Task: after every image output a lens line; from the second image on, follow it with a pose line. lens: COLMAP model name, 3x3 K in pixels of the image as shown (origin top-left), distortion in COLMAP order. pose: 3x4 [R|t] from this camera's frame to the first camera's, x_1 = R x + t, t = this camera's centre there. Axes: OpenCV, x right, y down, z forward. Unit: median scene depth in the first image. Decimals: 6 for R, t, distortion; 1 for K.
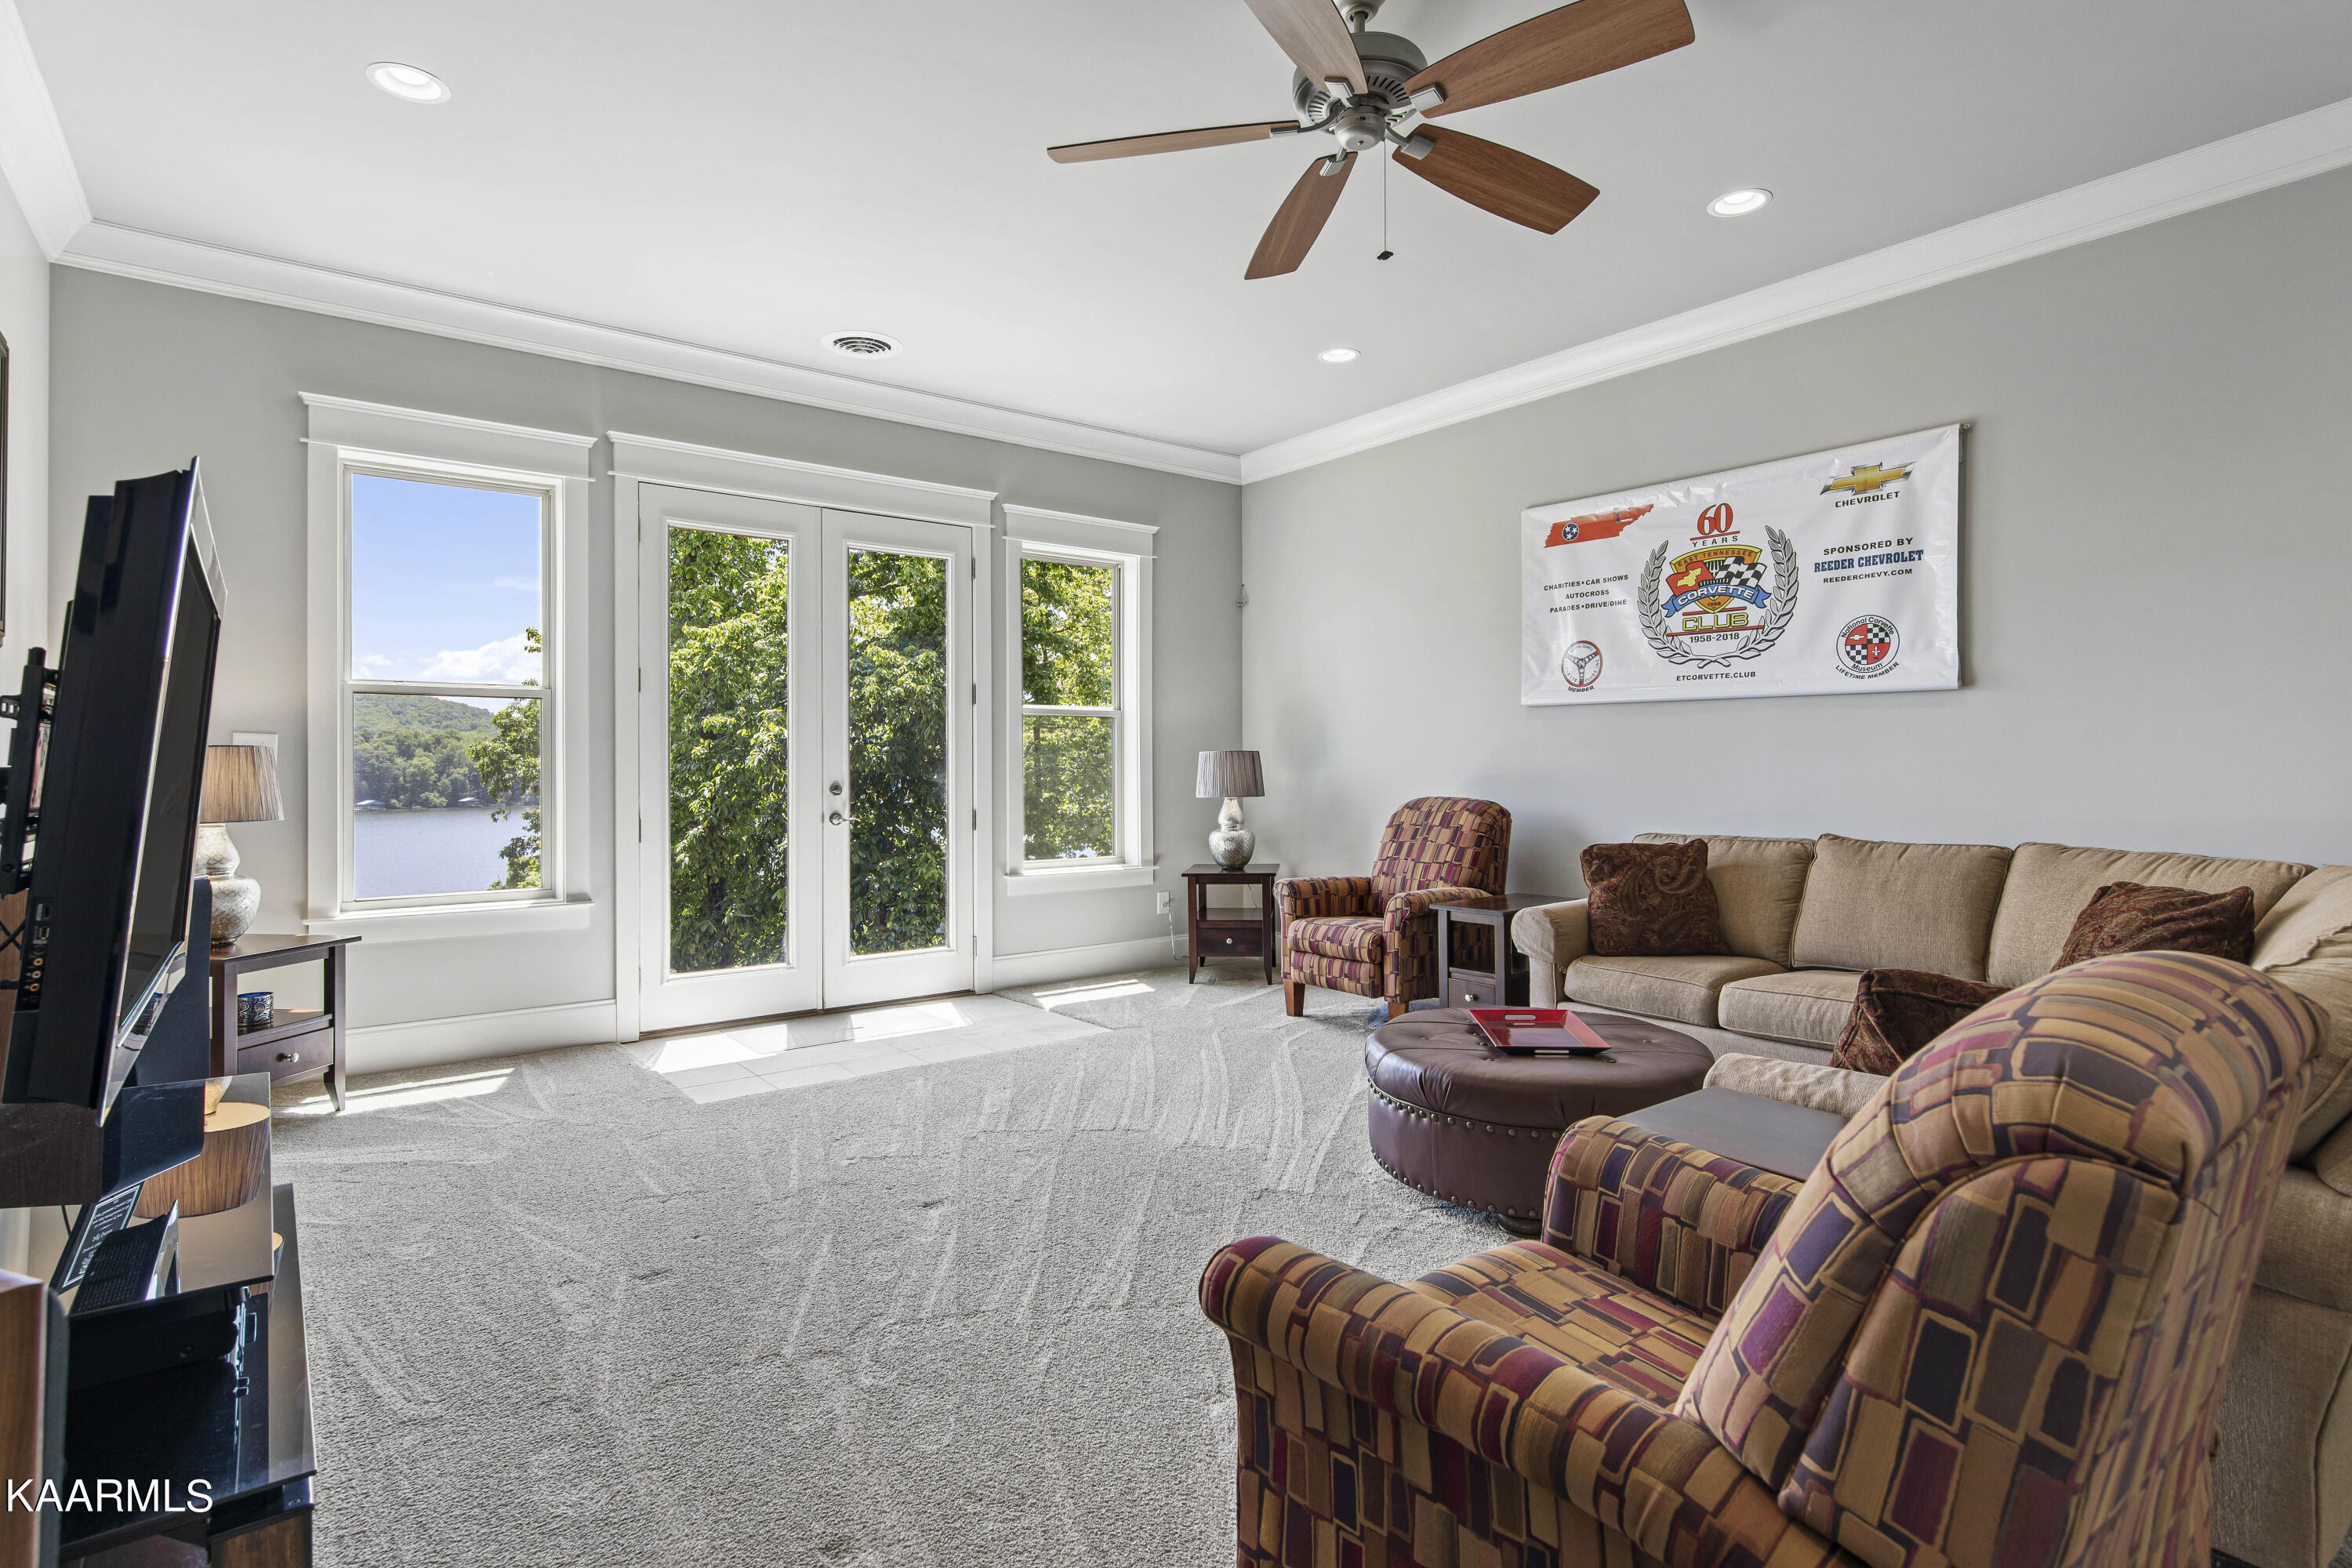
lens RADIAL K [[1141.2, 0, 1174.7], [0, 1141.2, 756.3], [0, 0, 1]] dist [-0.001694, -0.000221]
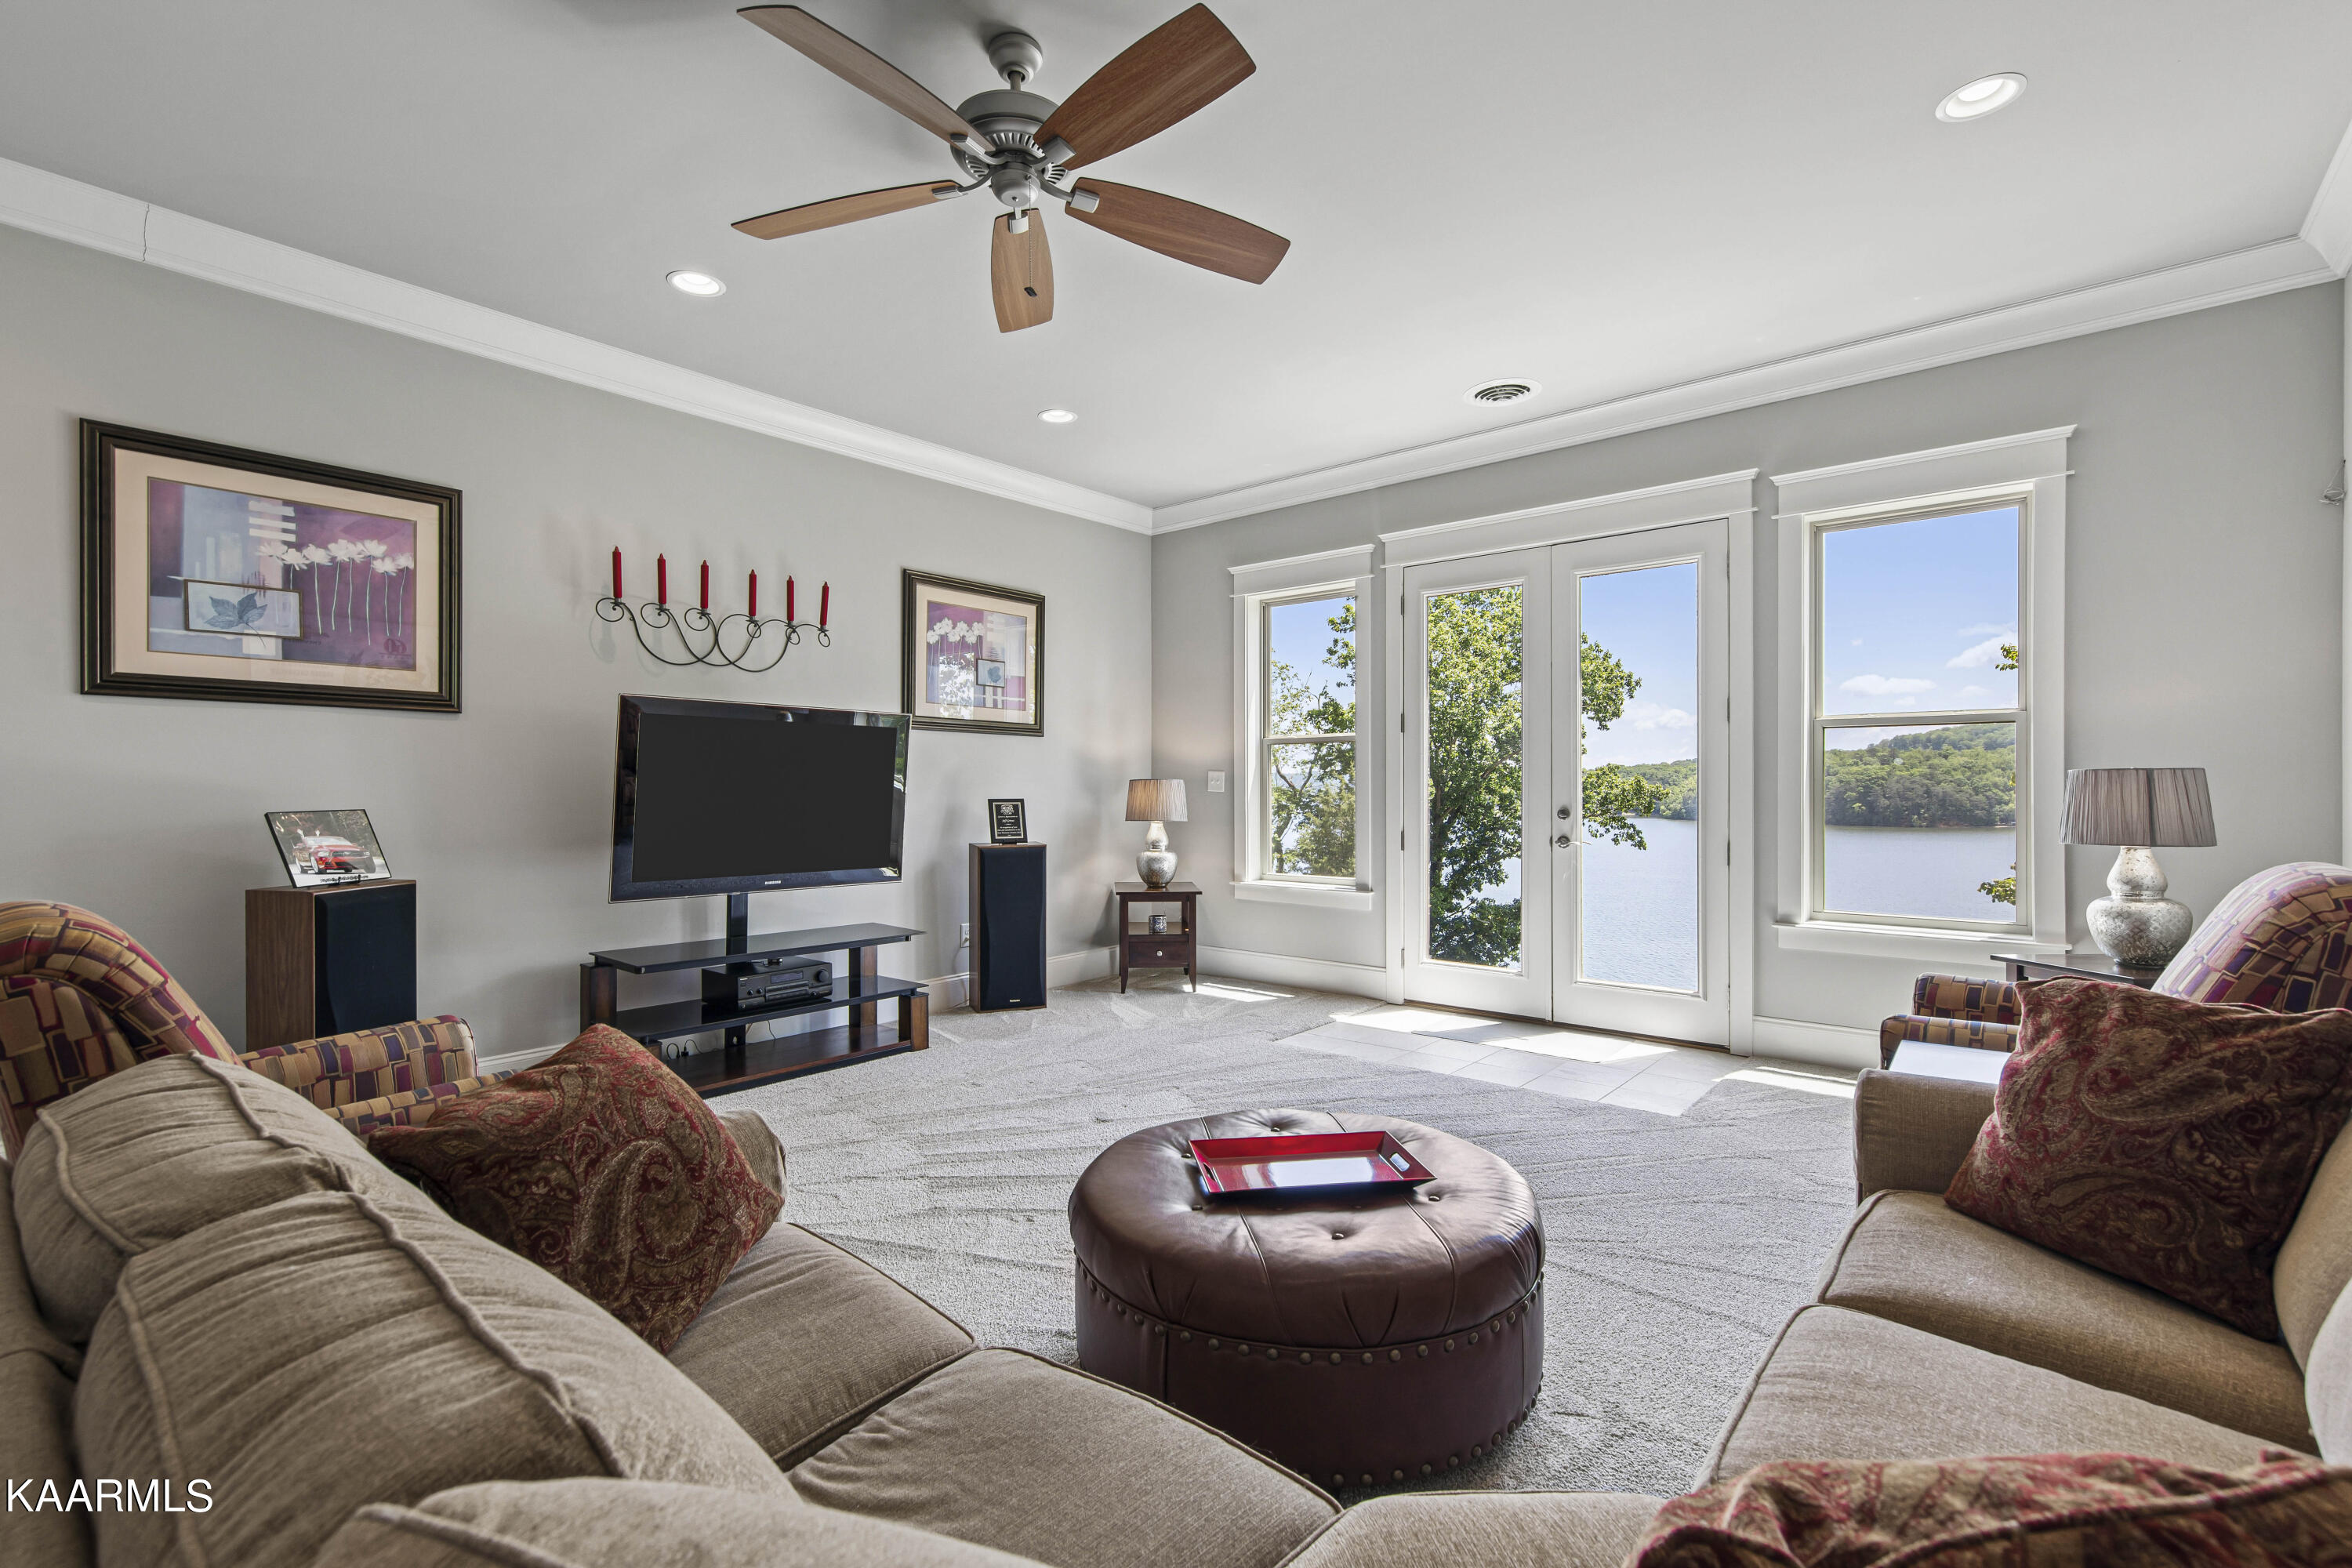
lens RADIAL K [[1051.4, 0, 1176.0], [0, 1051.4, 784.0], [0, 0, 1]] dist [0.002288, 0.000175]
pose [[0.204893, -0.002045, -0.978782, 0.641646], [0.006319, 0.999980, -0.000766, 0.001092], [0.978764, -0.006028, 0.204902, 0.519653]]
